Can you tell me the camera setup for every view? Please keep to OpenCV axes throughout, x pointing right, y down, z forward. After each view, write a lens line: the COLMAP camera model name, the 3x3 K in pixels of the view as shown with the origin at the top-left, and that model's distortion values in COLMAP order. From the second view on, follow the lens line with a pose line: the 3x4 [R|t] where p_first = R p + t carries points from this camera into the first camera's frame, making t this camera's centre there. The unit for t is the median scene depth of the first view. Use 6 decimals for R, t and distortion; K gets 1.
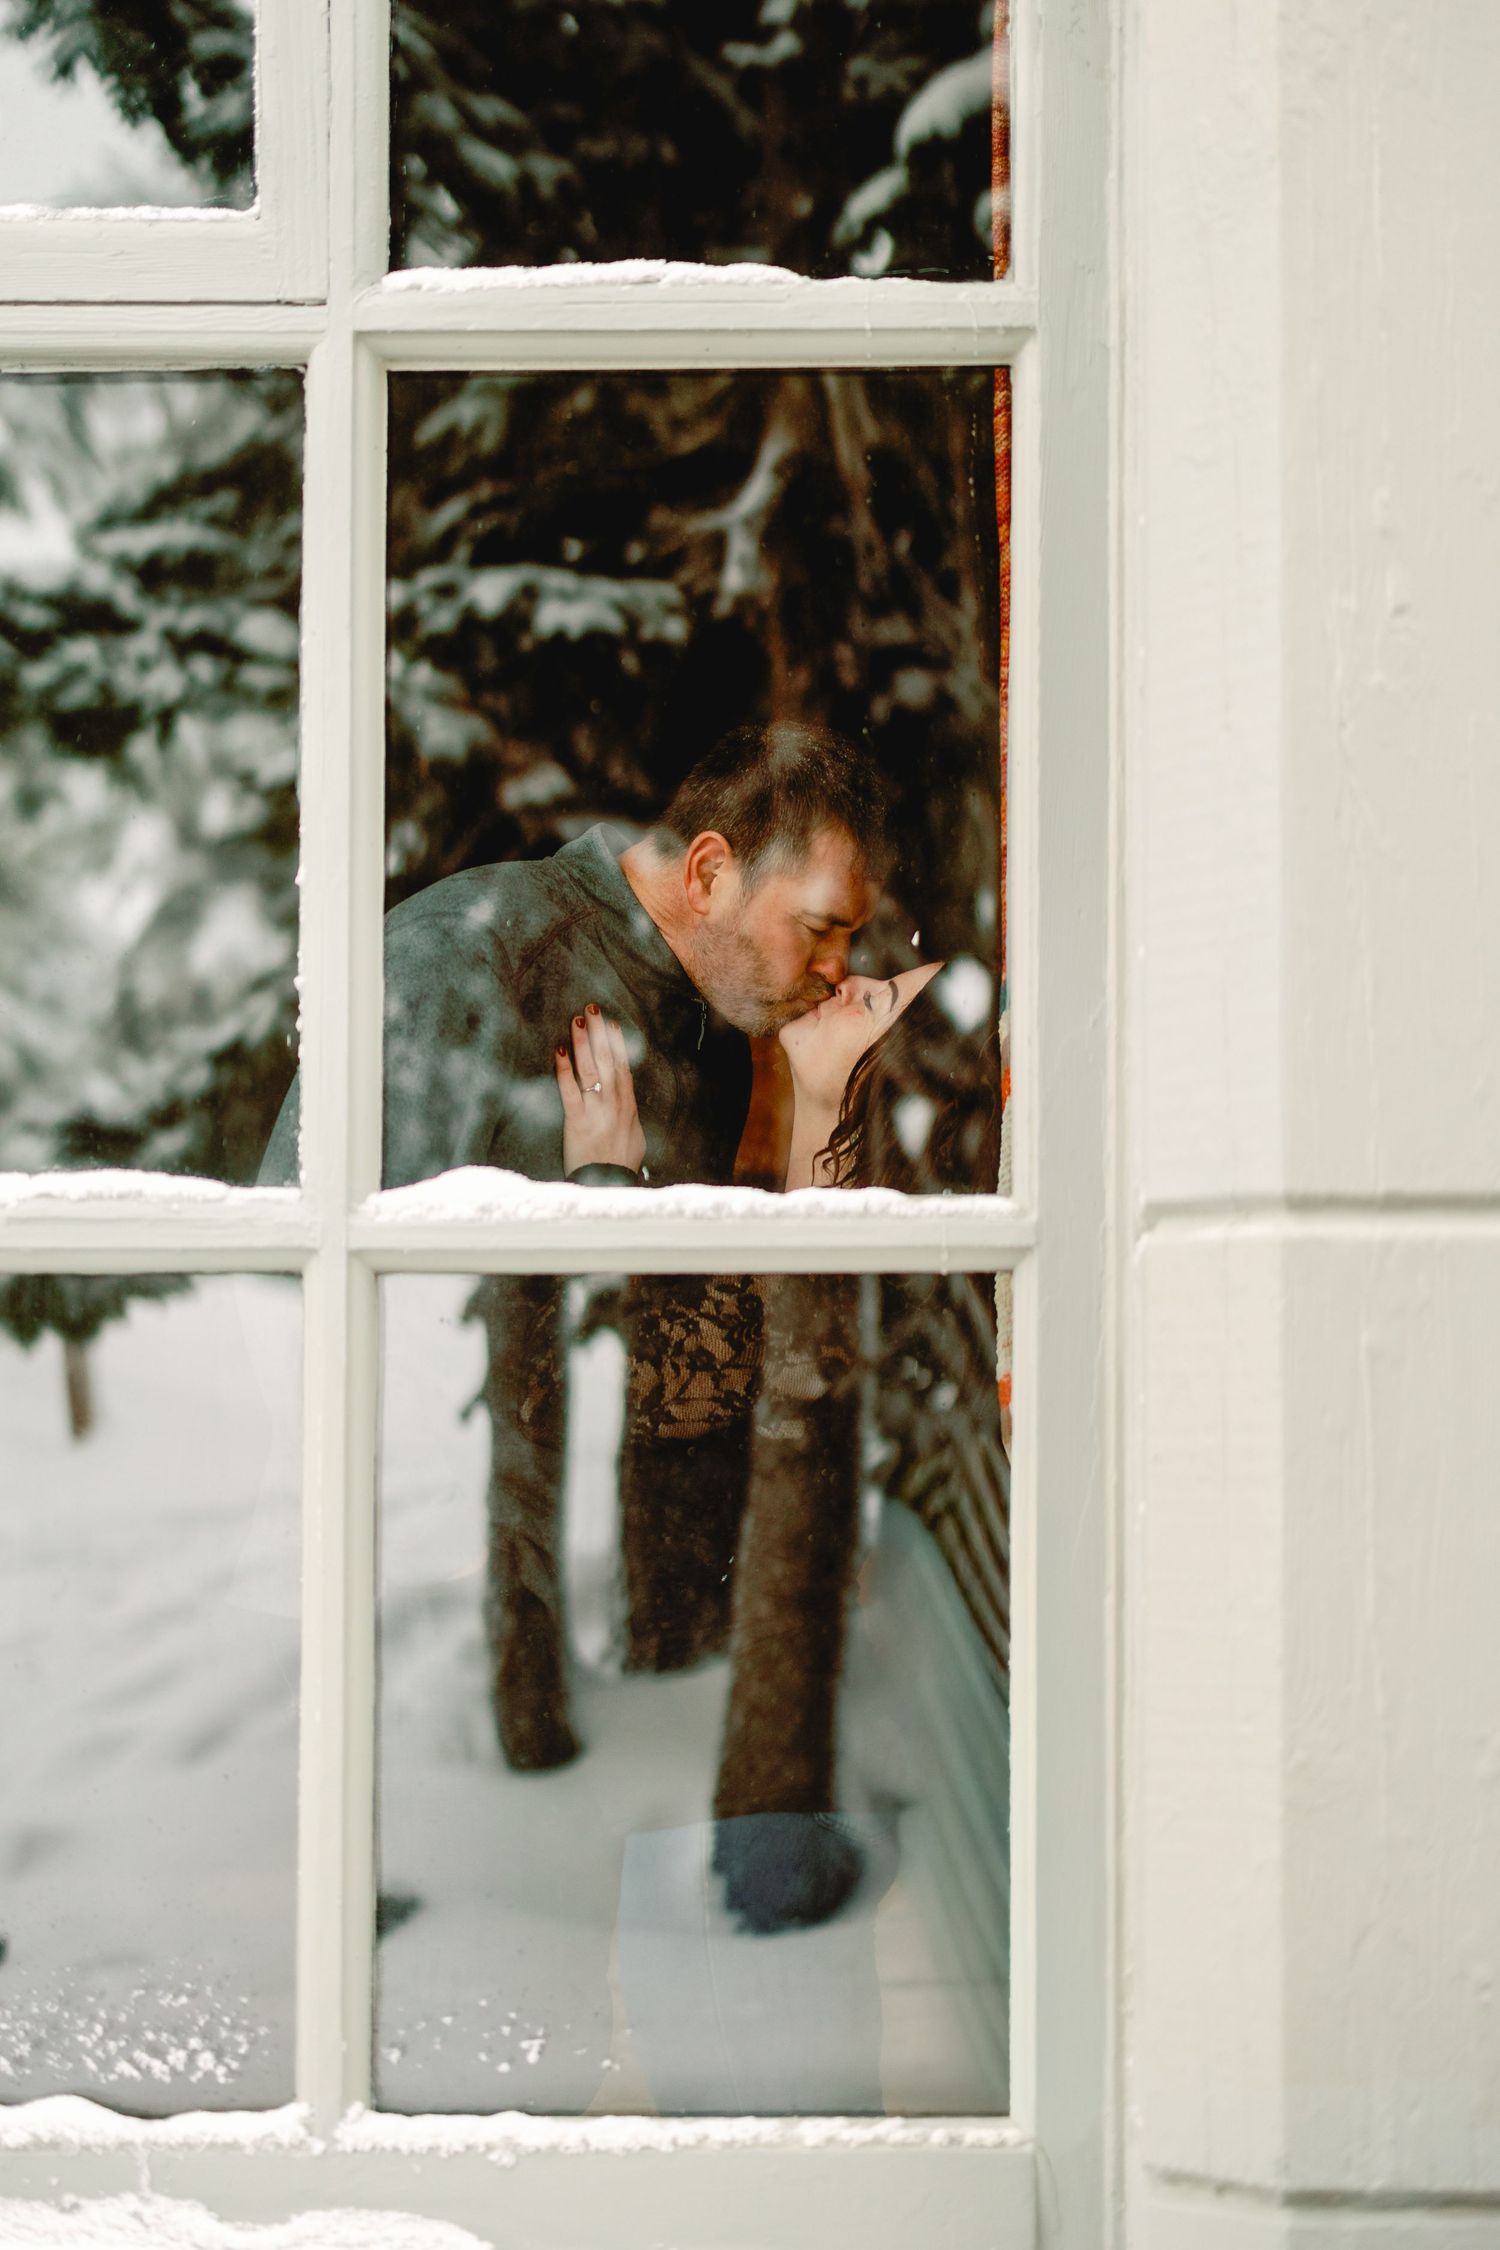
lens RADIAL K [[3354.6, 0, 758.6], [0, 3354.6, 1091.5], [0, 0, 1]] dist [0.014588, 0.079493]
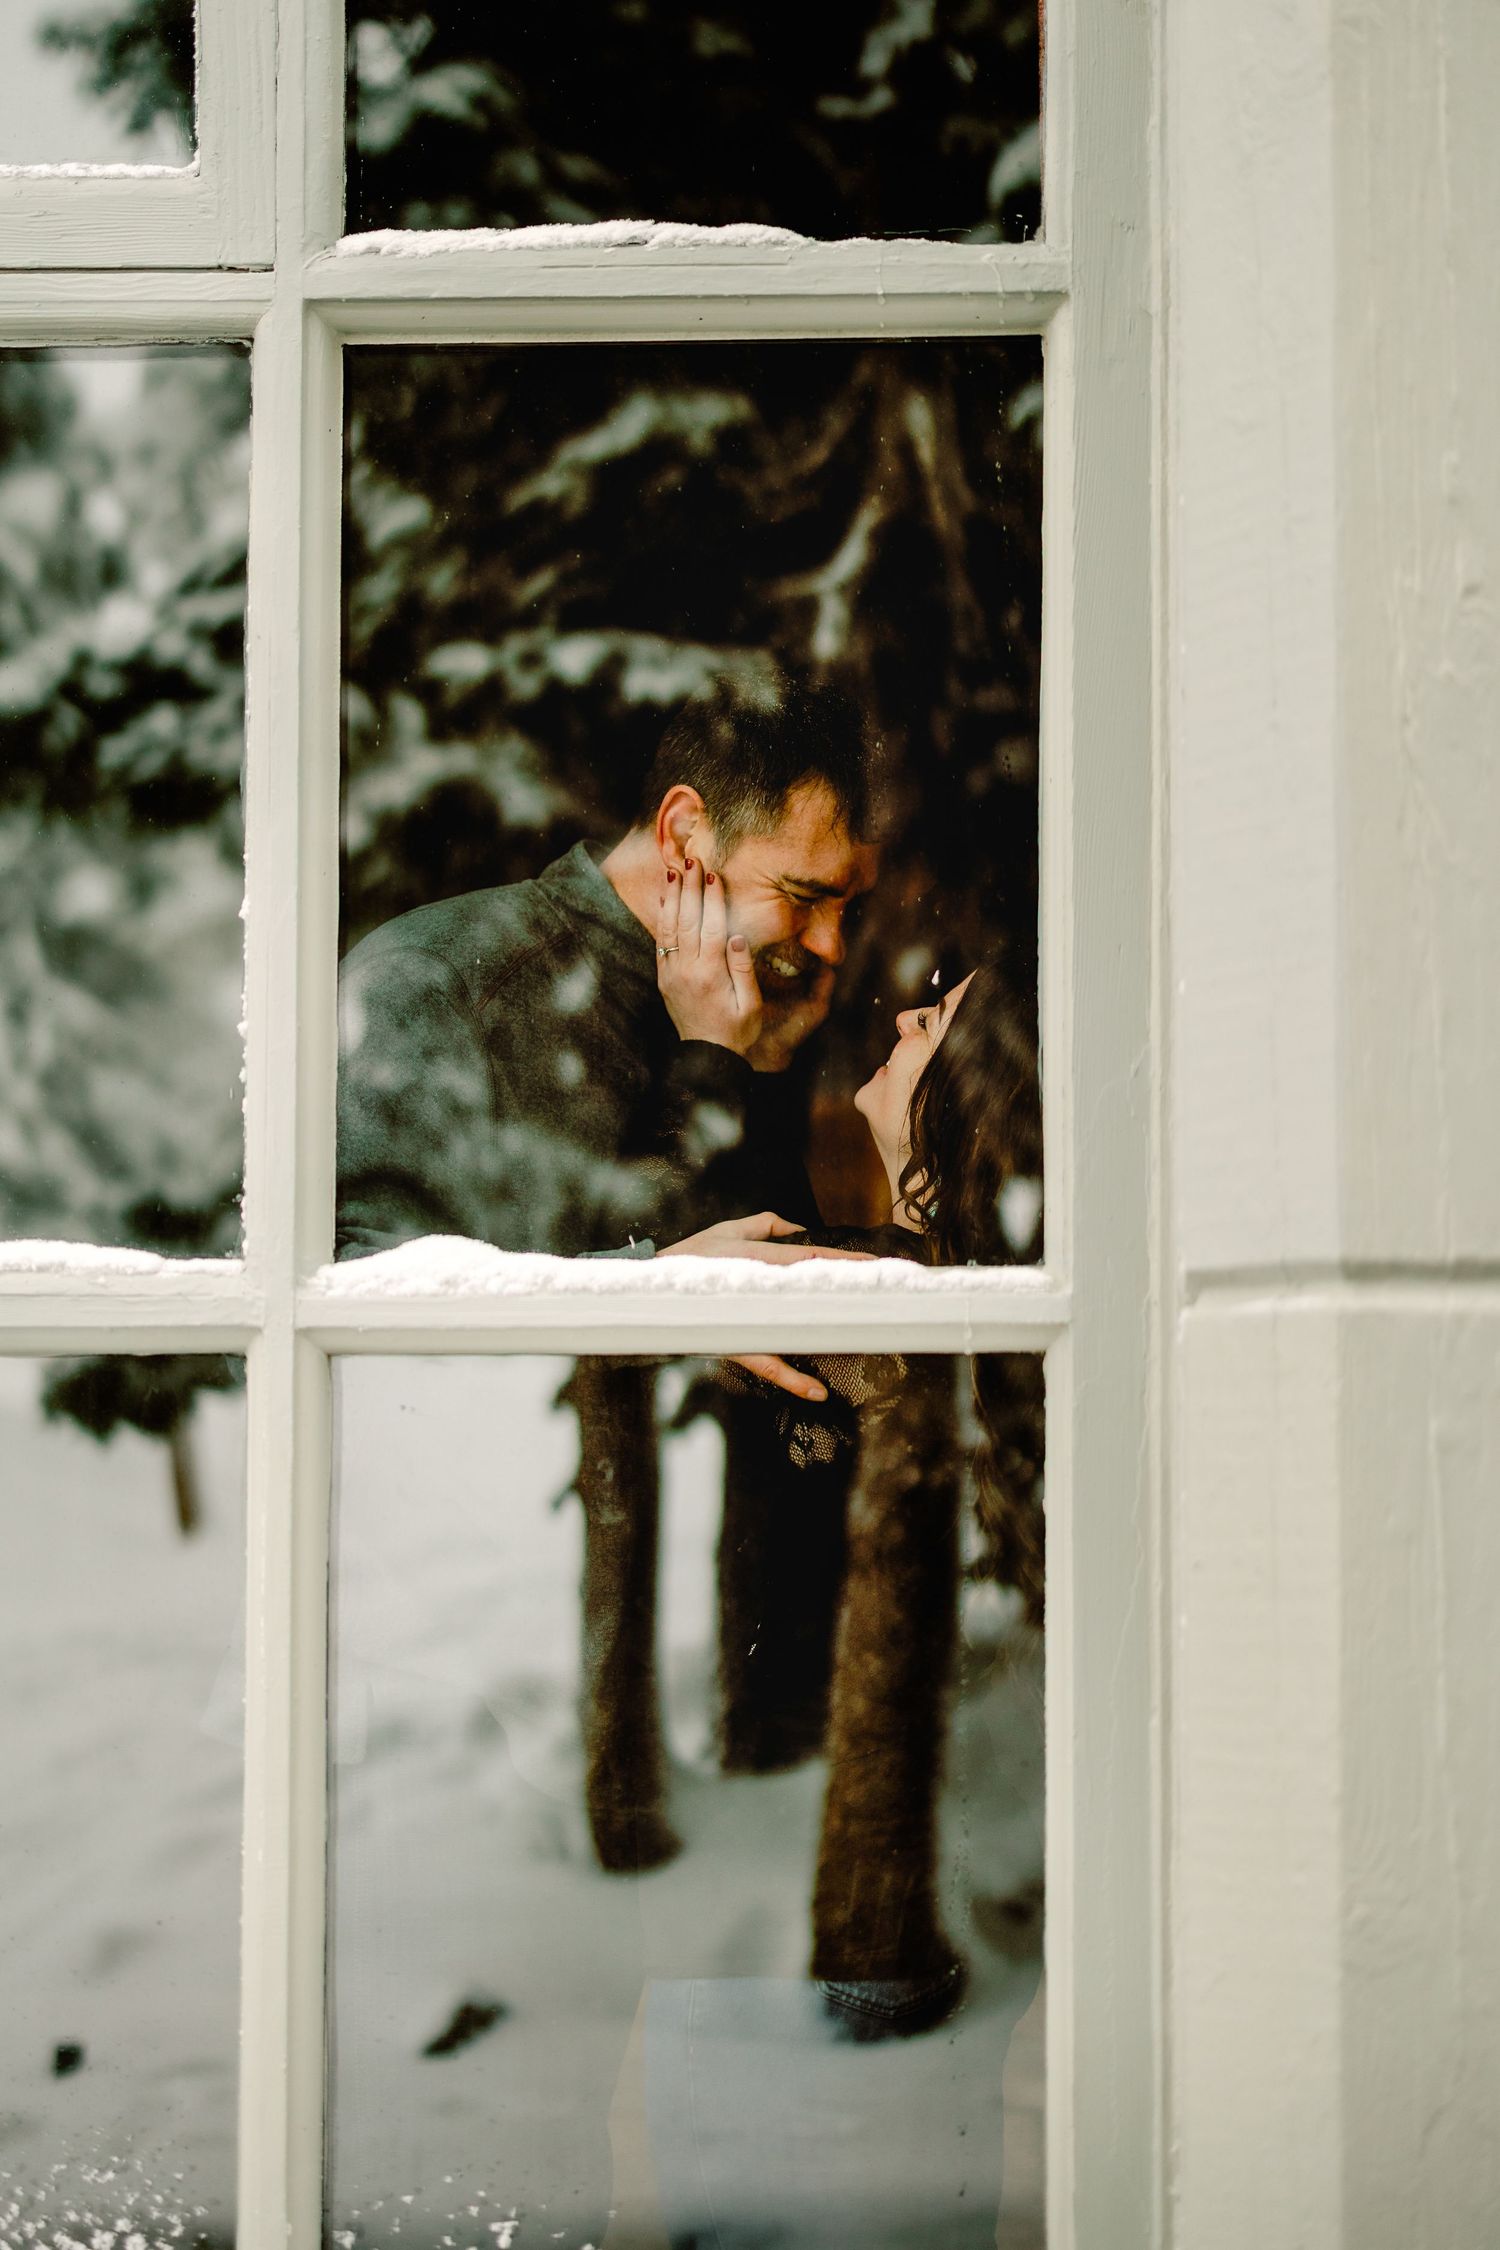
lens RADIAL K [[3408.2, 0, 813.2], [0, 3408.2, 1130.1], [0, 0, 1]] dist [0.026657, -0.007782]
pose [[0.999863, -0.002421, -0.016390, 0.029286], [0.002204, 0.999910, -0.013229, 0.006826], [0.016421, 0.013191, 0.999778, 0.096771]]
